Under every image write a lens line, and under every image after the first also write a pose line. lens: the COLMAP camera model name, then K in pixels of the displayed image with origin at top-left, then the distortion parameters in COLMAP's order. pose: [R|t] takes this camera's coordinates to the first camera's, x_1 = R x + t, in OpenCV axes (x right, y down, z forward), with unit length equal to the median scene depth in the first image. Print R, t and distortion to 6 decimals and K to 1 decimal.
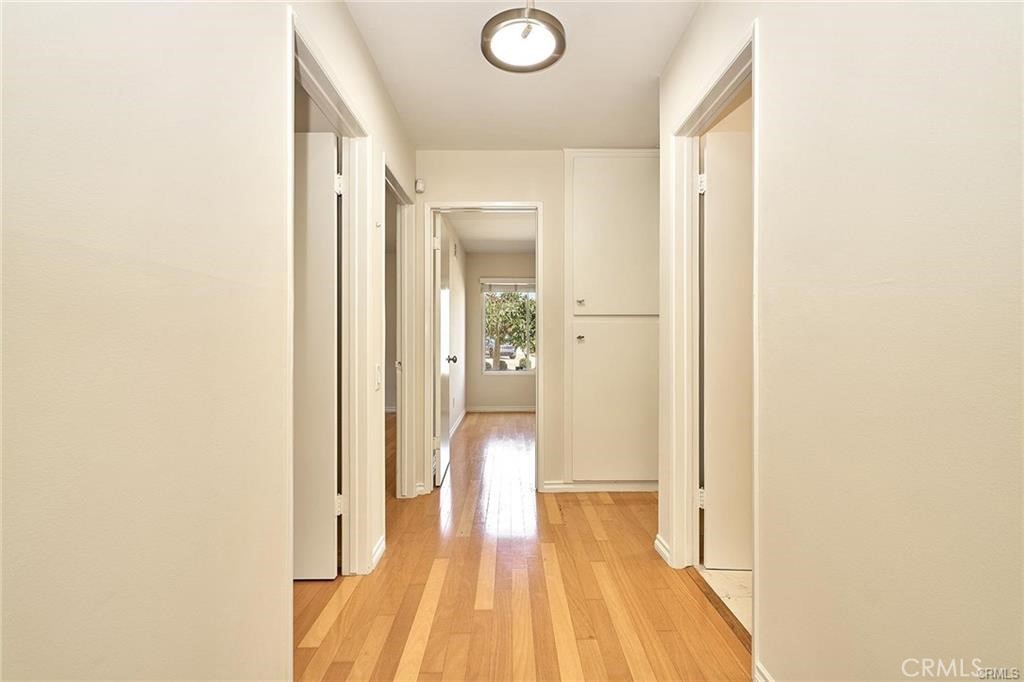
lens RADIAL K [[470.4, 0, 512.5], [0, 470.4, 341.6], [0, 0, 1]] dist [0.023780, 0.000068]
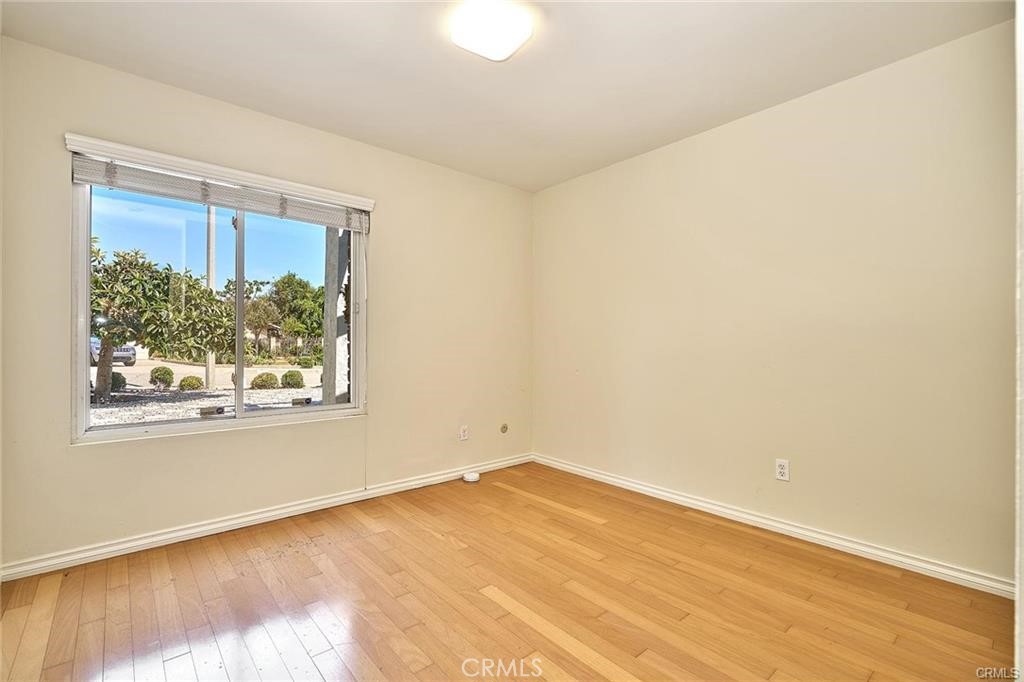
lens RADIAL K [[470.4, 0, 509.8], [0, 470.4, 343.8], [0, 0, 1]] dist [0.023780, 0.000068]
pose [[0.777485, -0.002287, 0.628898, -0.020390], [-0.000591, 0.999990, 0.004366, 0.001167], [-0.628902, -0.003766, 0.777476, 0.270470]]
